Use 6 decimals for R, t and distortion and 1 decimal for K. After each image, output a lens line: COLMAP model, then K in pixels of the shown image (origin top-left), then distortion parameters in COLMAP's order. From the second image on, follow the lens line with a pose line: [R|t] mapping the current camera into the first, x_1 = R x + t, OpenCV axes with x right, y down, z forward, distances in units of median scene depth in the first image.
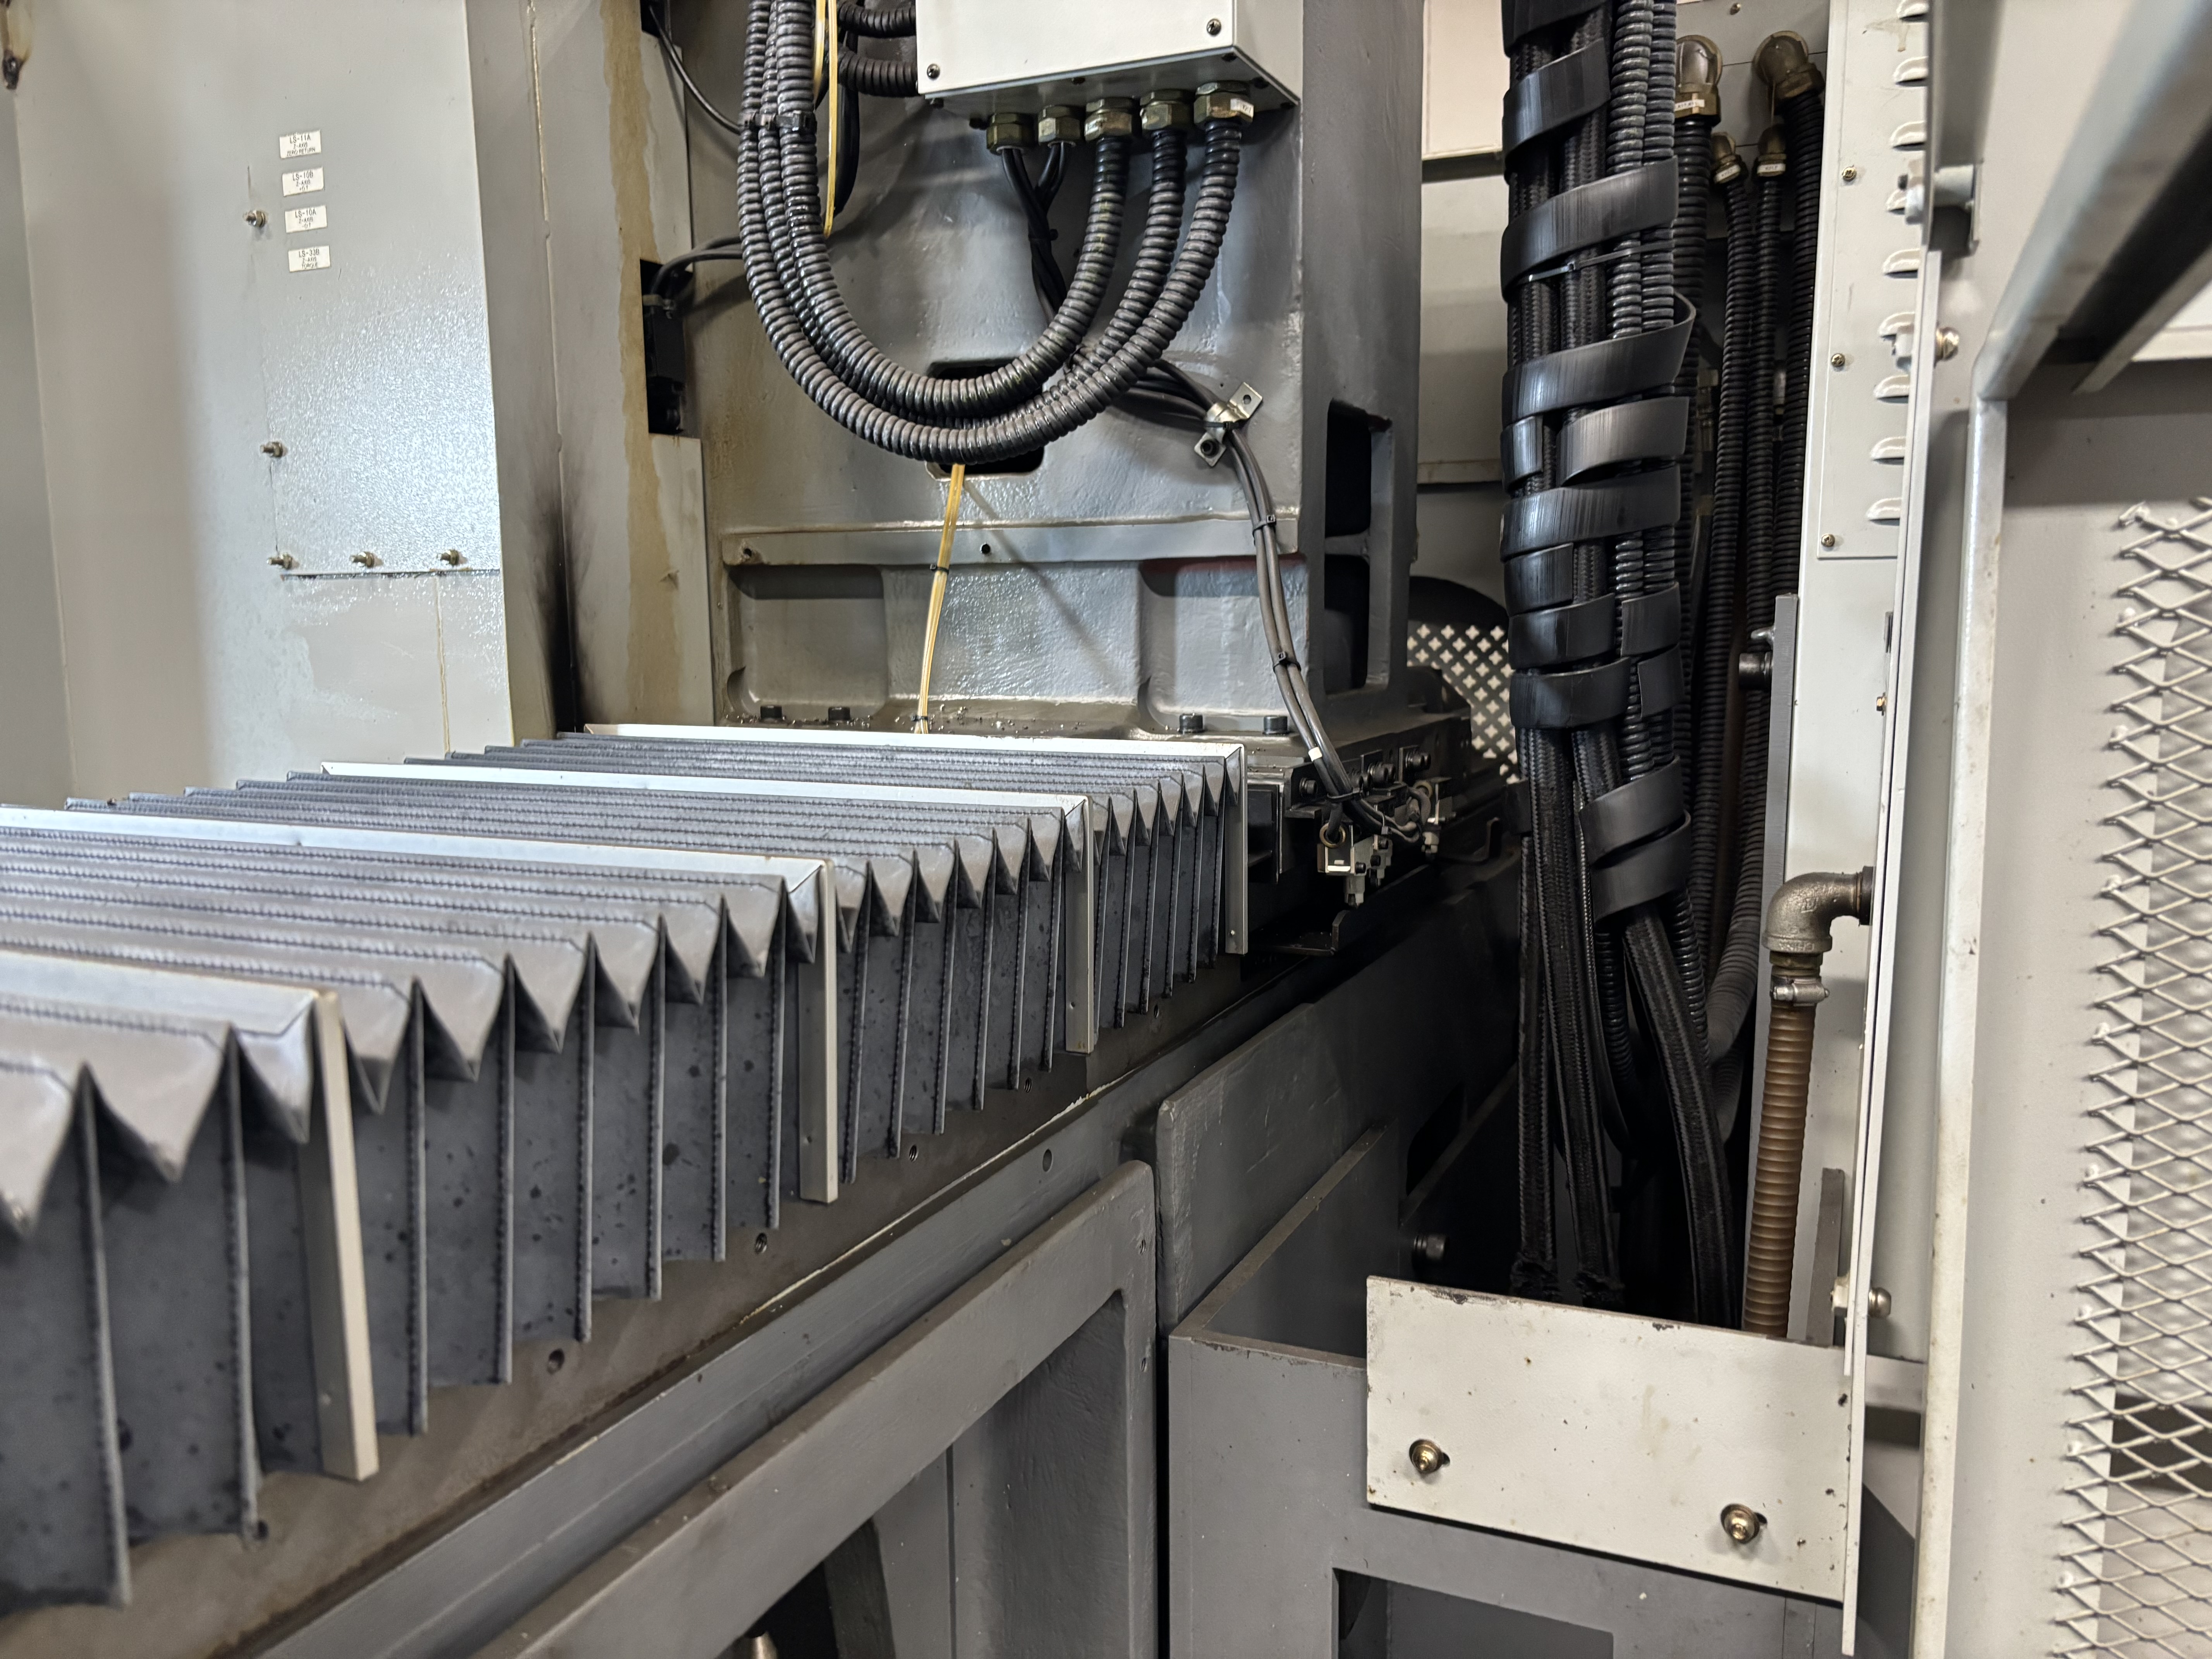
lens RADIAL K [[1671.9, 0, 1074.7], [0, 1671.9, 808.5], [0, 0, 1]] dist [0.001099, -0.004606]
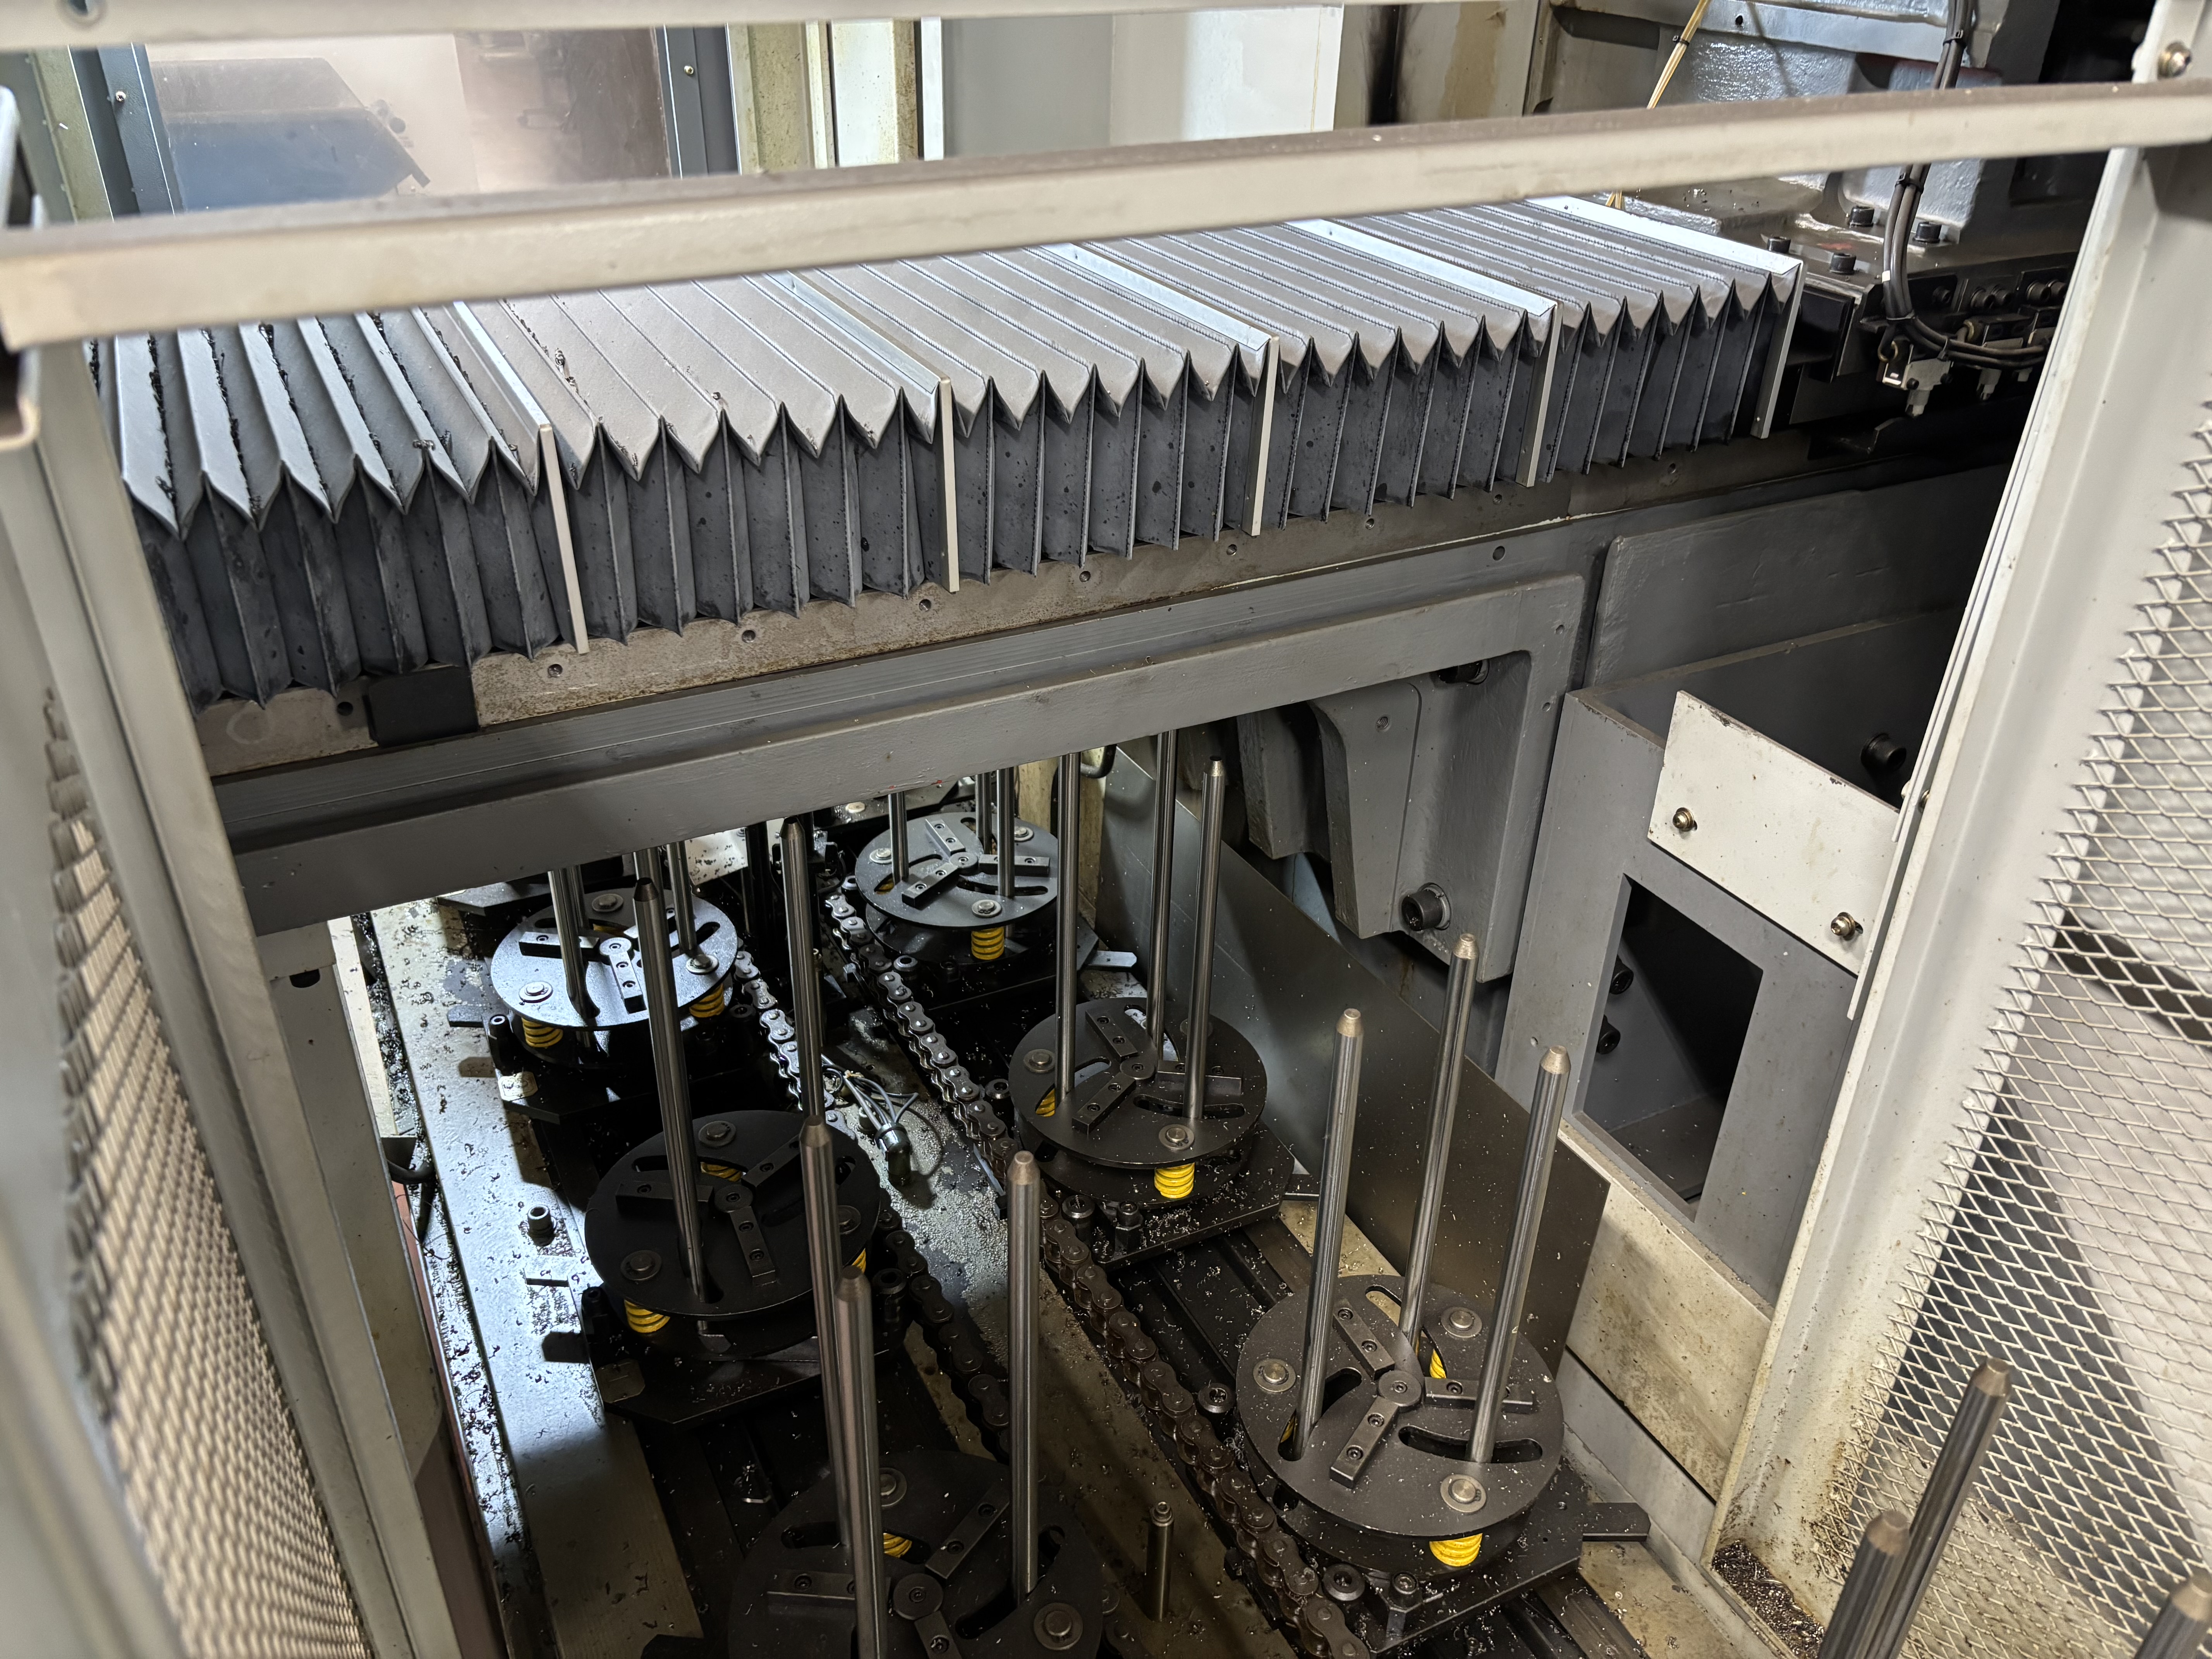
lens RADIAL K [[1696.1, 0, 1121.0], [0, 1696.1, 835.0], [0, 0, 1]] dist [0.013827, -0.010799]
pose [[0.789220, 0.338020, -0.512713, 0.581031], [-0.099512, 0.894244, 0.436376, -0.186482], [0.605994, -0.293376, 0.739393, -0.368446]]
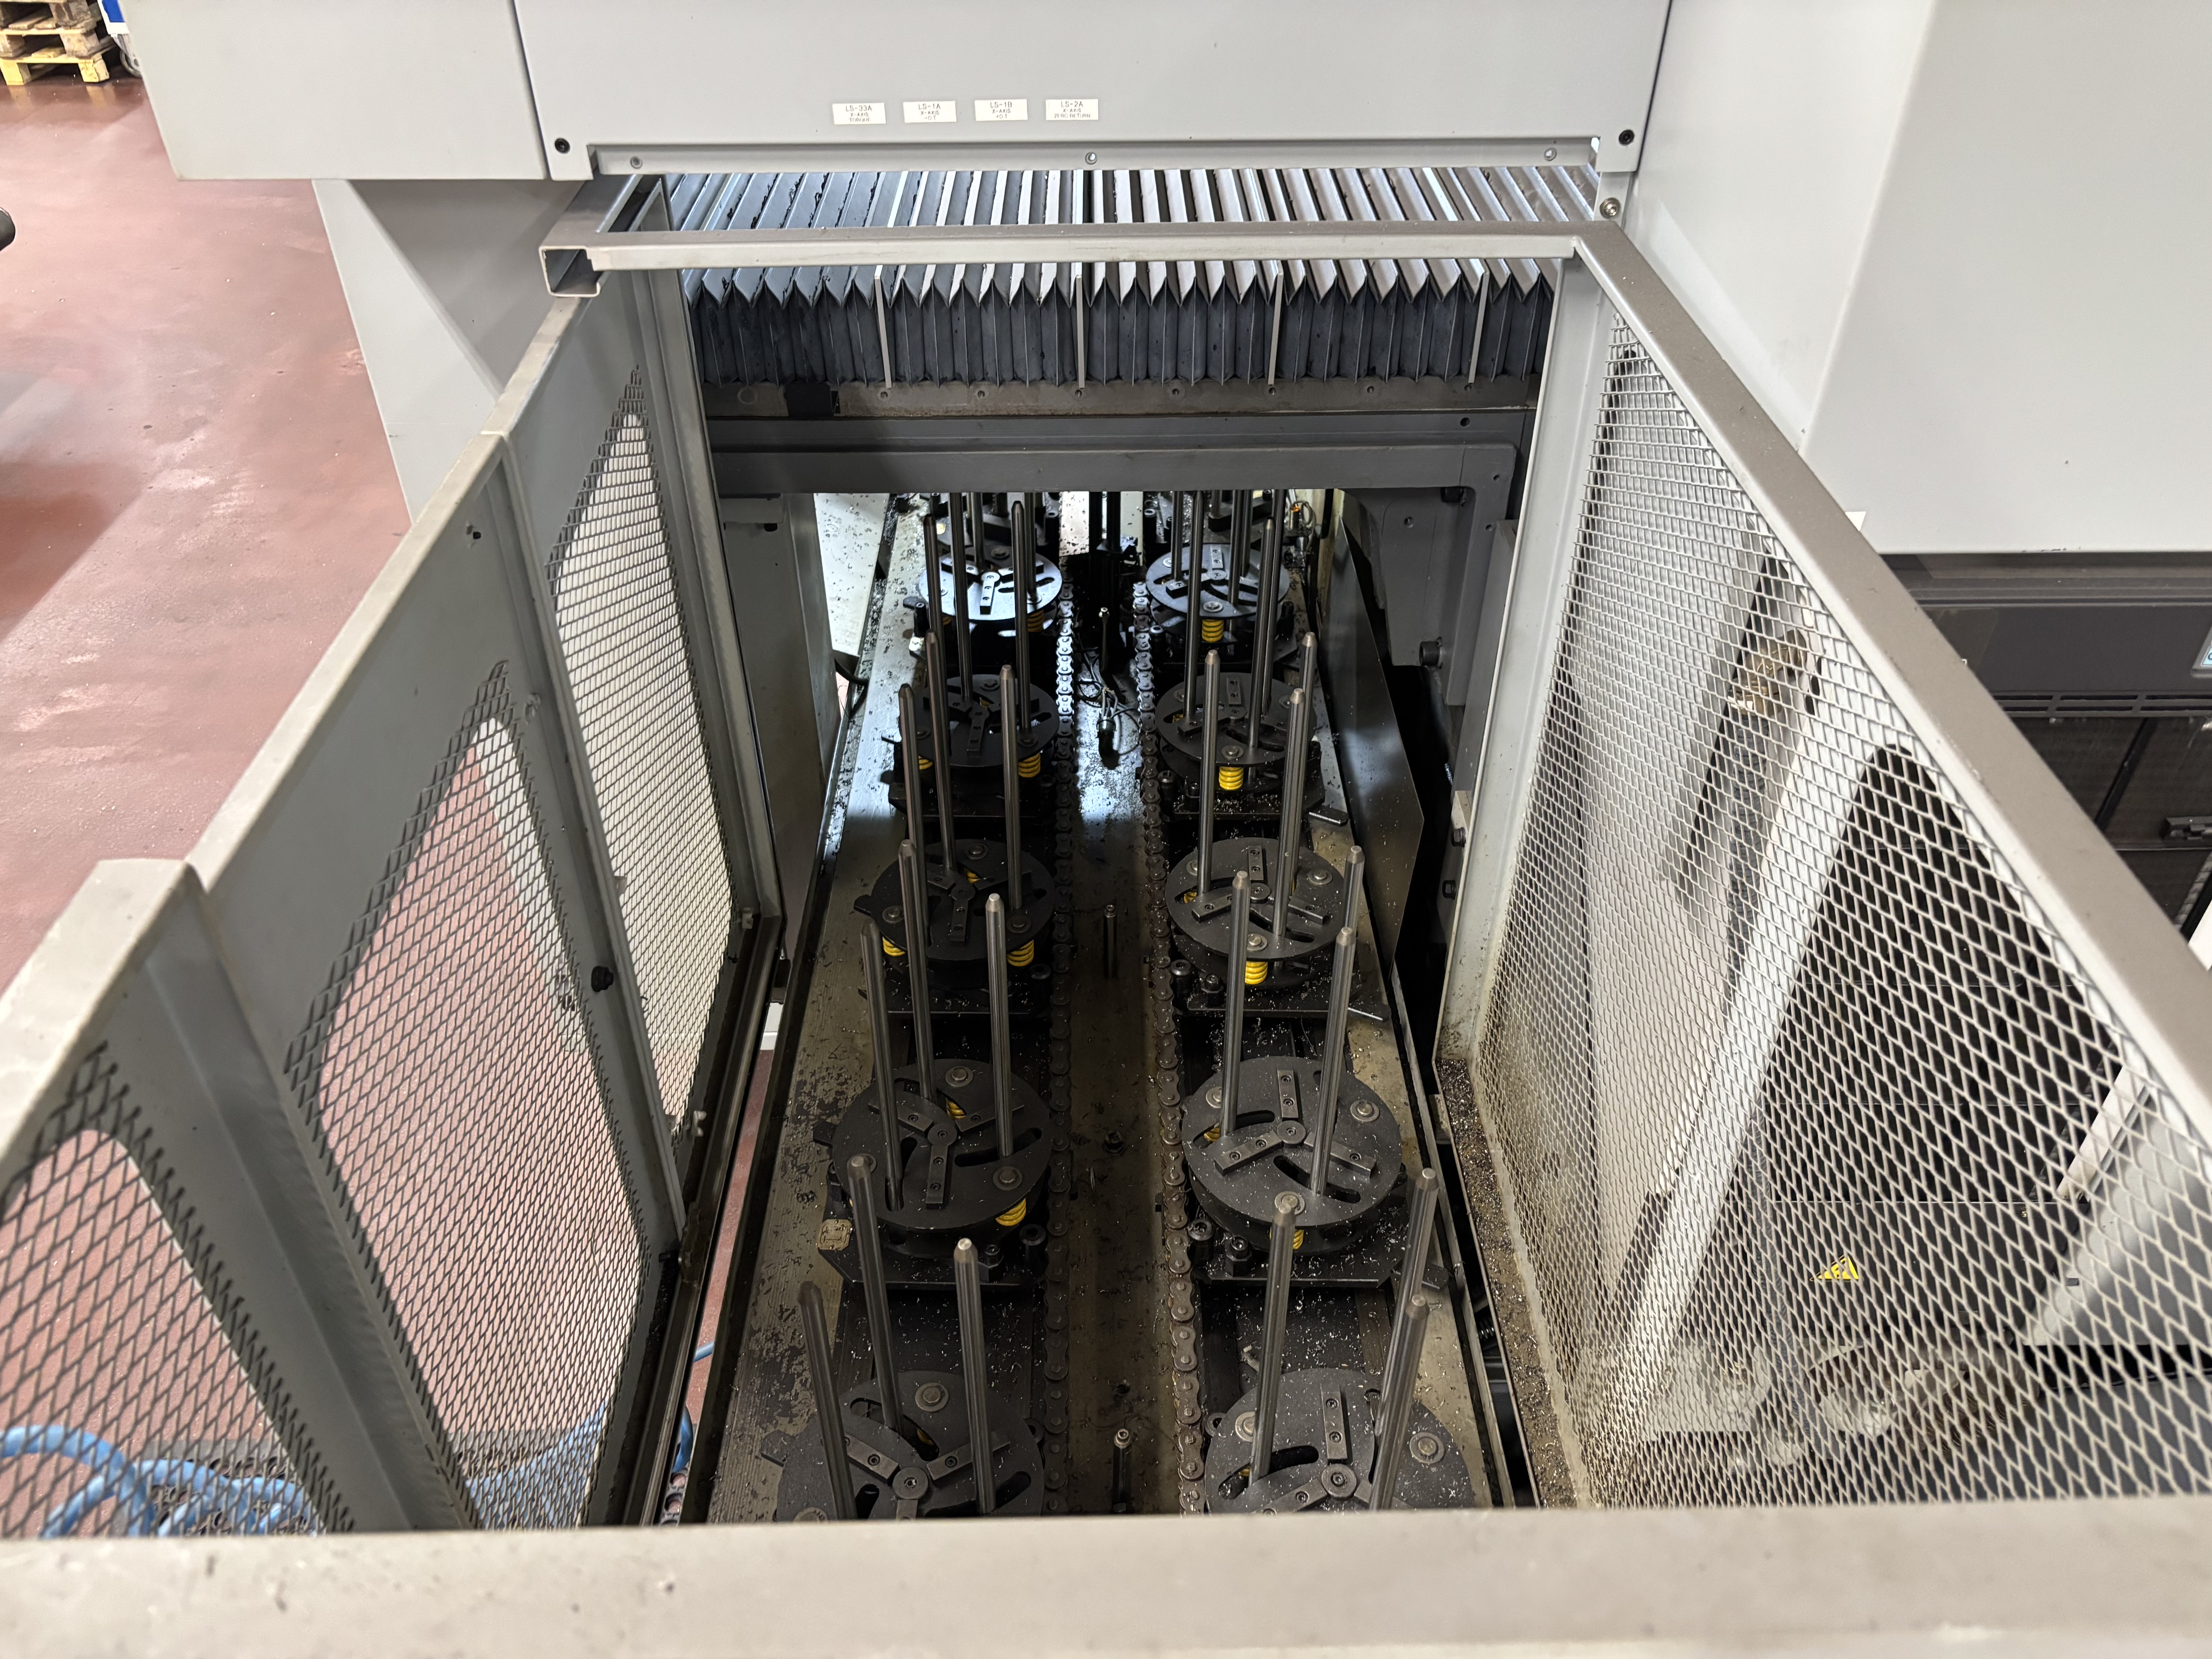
lens RADIAL K [[1671.9, 0, 1074.7], [0, 1671.9, 808.5], [0, 0, 1]] dist [0.001099, -0.004606]
pose [[0.399400, 0.556582, -0.728489, 1.909948], [-0.092324, 0.814999, 0.572061, -0.682369], [0.912116, -0.161224, 0.376896, -0.445010]]
